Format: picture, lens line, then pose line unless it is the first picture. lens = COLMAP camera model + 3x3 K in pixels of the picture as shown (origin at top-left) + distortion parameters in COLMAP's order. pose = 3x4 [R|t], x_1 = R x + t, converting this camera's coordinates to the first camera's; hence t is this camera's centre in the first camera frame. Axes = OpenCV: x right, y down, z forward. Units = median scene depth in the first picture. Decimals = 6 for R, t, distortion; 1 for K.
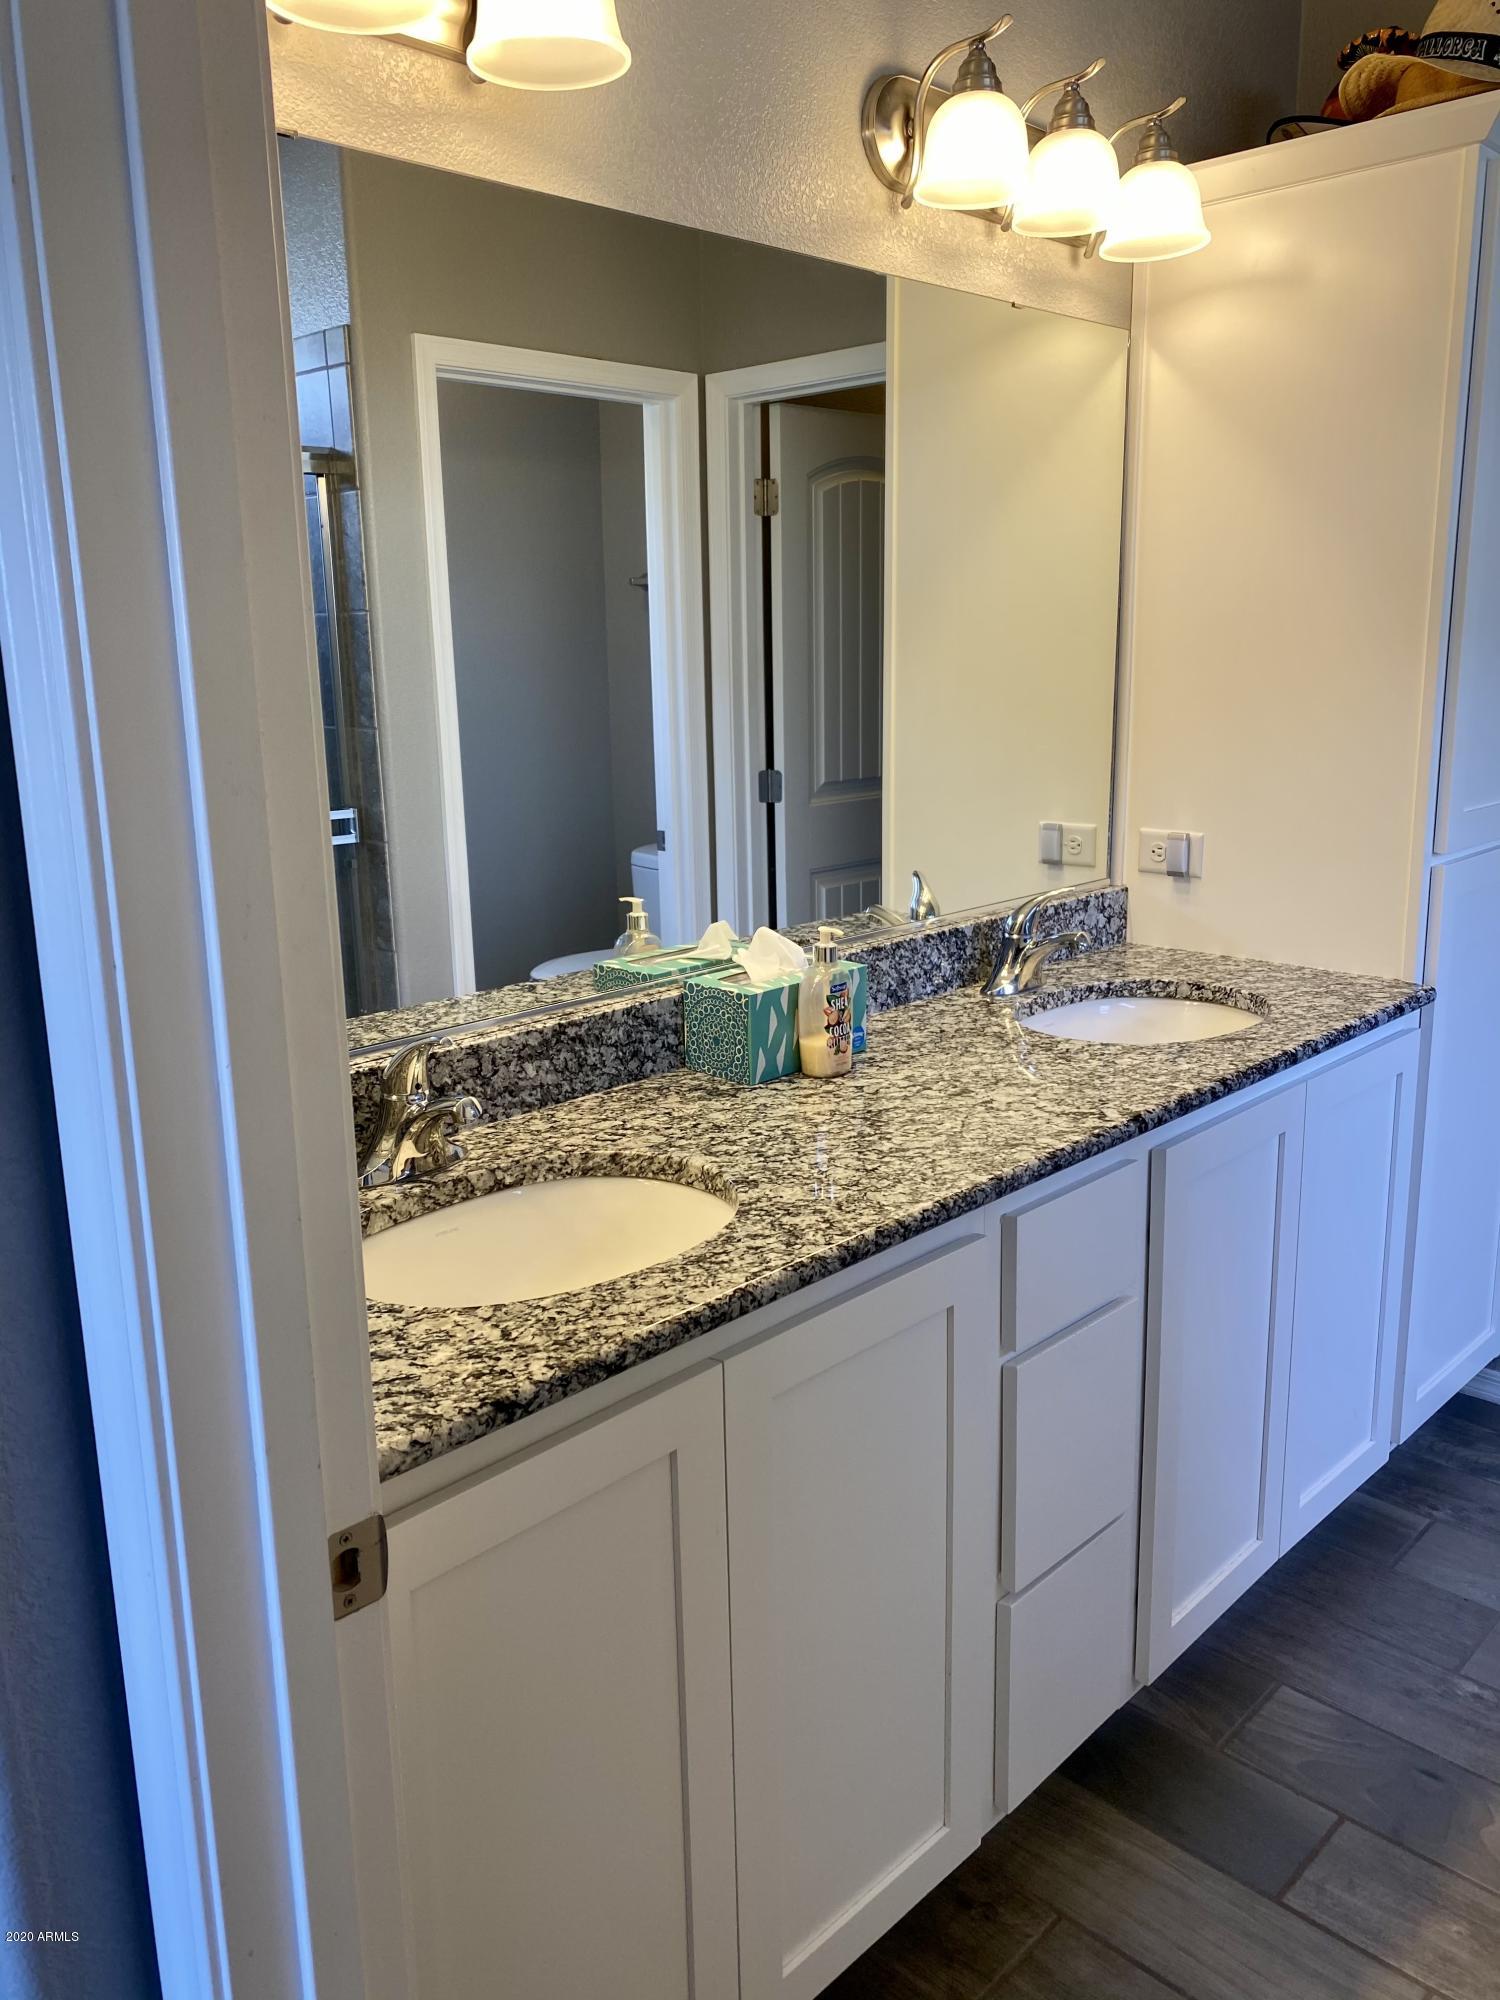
lens RADIAL K [[1534.8, 0, 740.9], [0, 1534.8, 993.5], [0, 0, 1]] dist [0.048270, -0.051987]
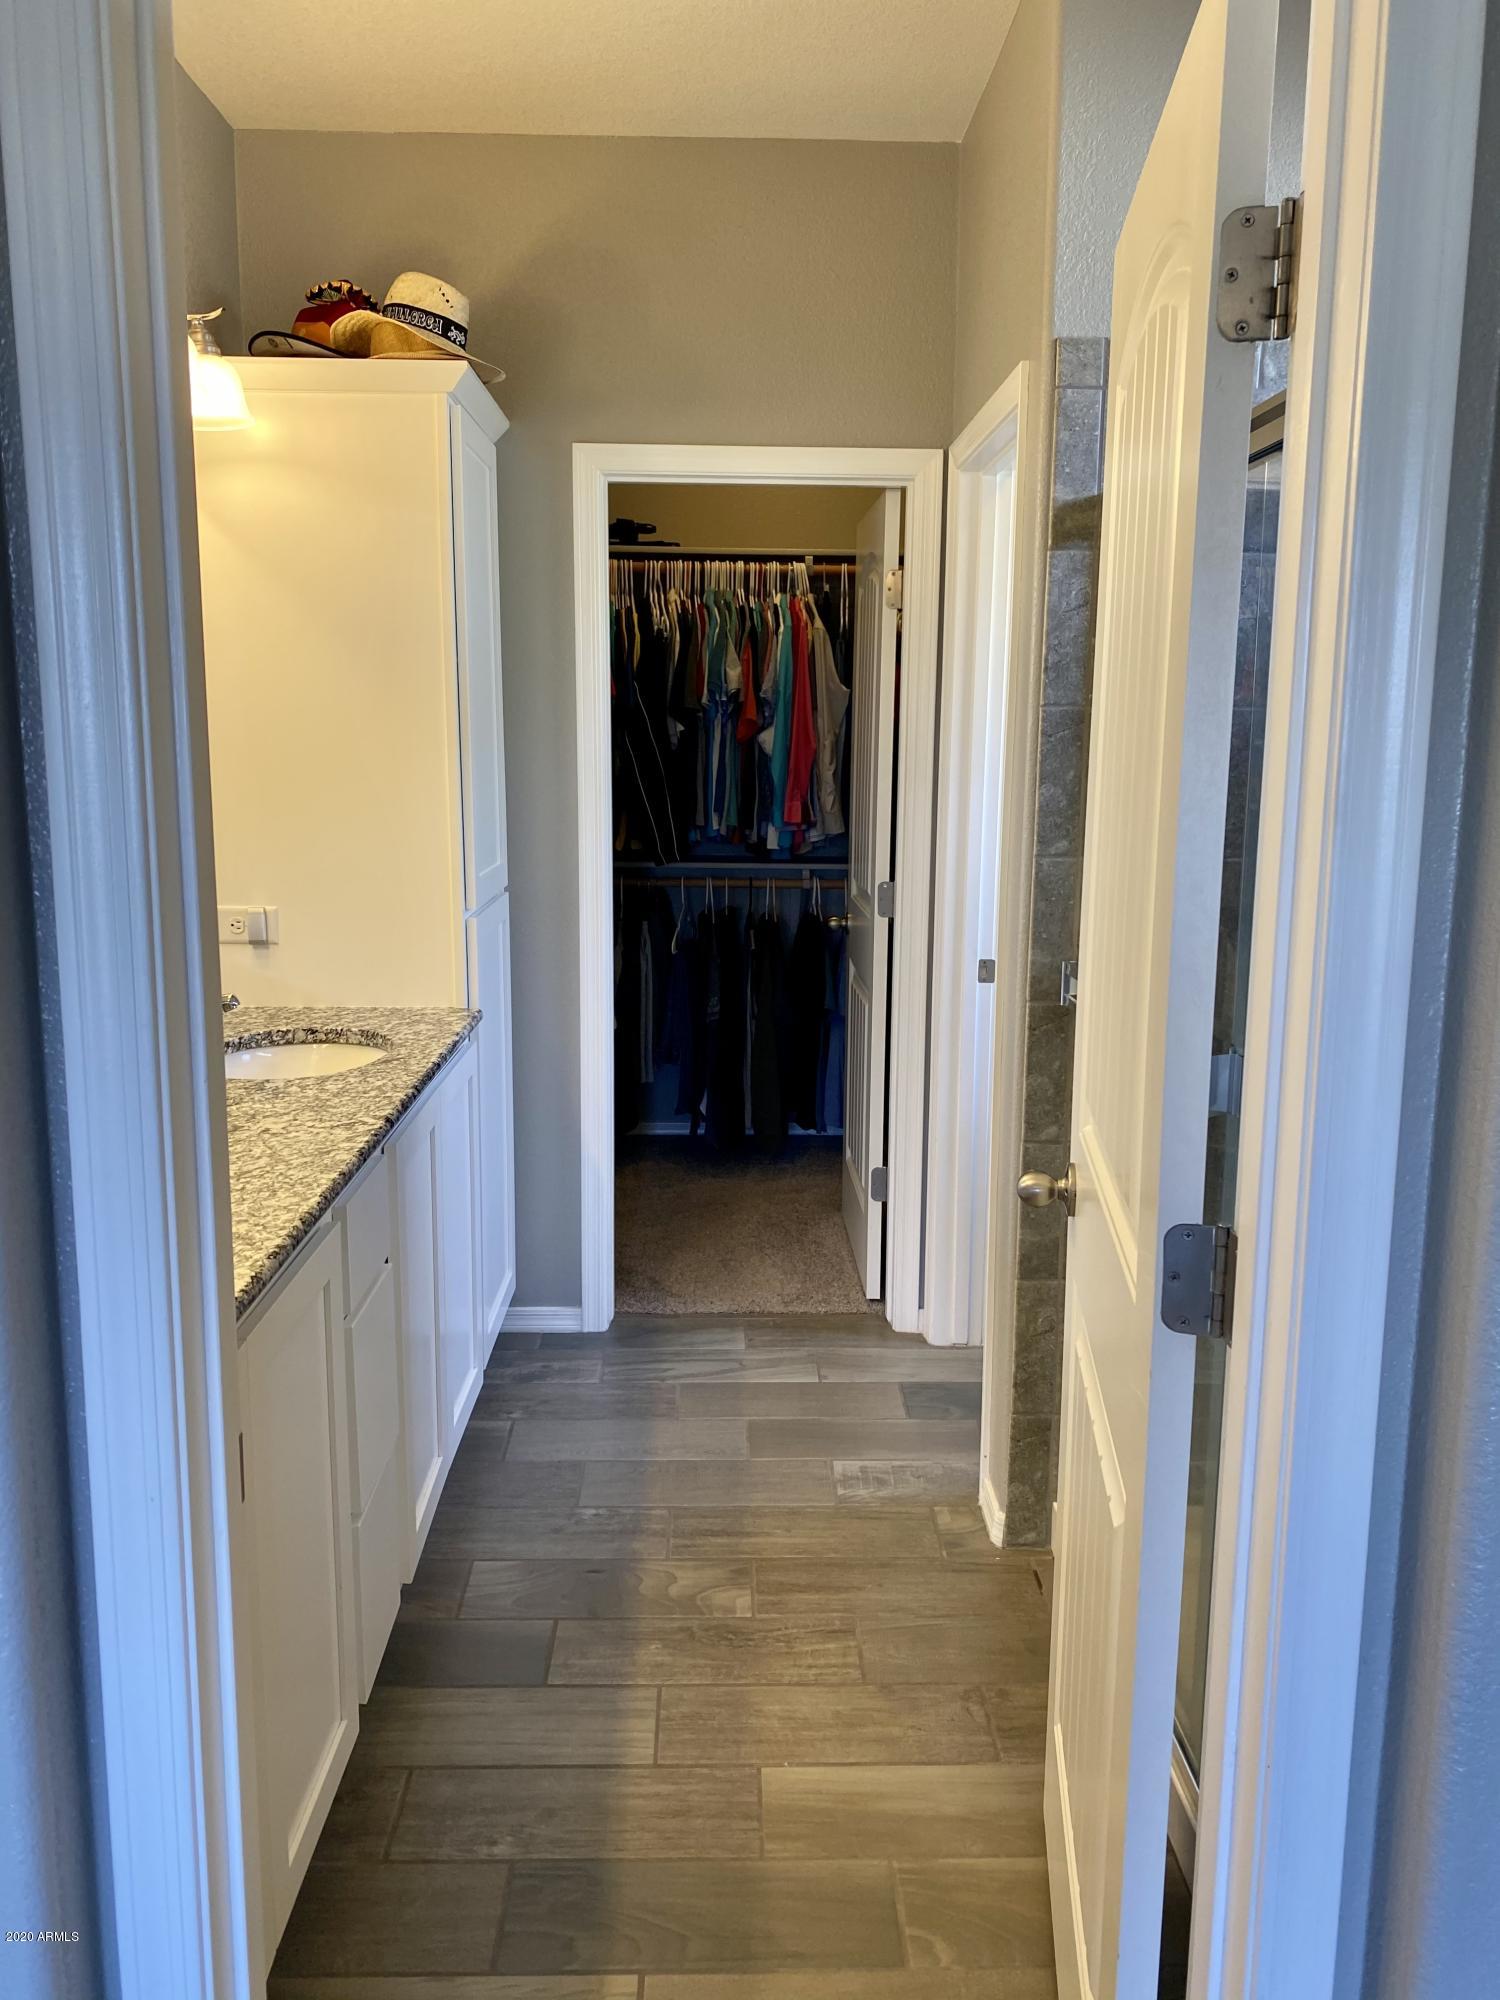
lens RADIAL K [[1555.0, 0, 749.2], [0, 1555.0, 1000.3], [0, 0, 1]] dist [0.036706, -0.063792]
pose [[0.701751, -0.106351, 0.704440, -0.362674], [0.142337, 0.989789, 0.007637, 0.012373], [-0.698059, 0.094909, 0.709723, -0.117472]]
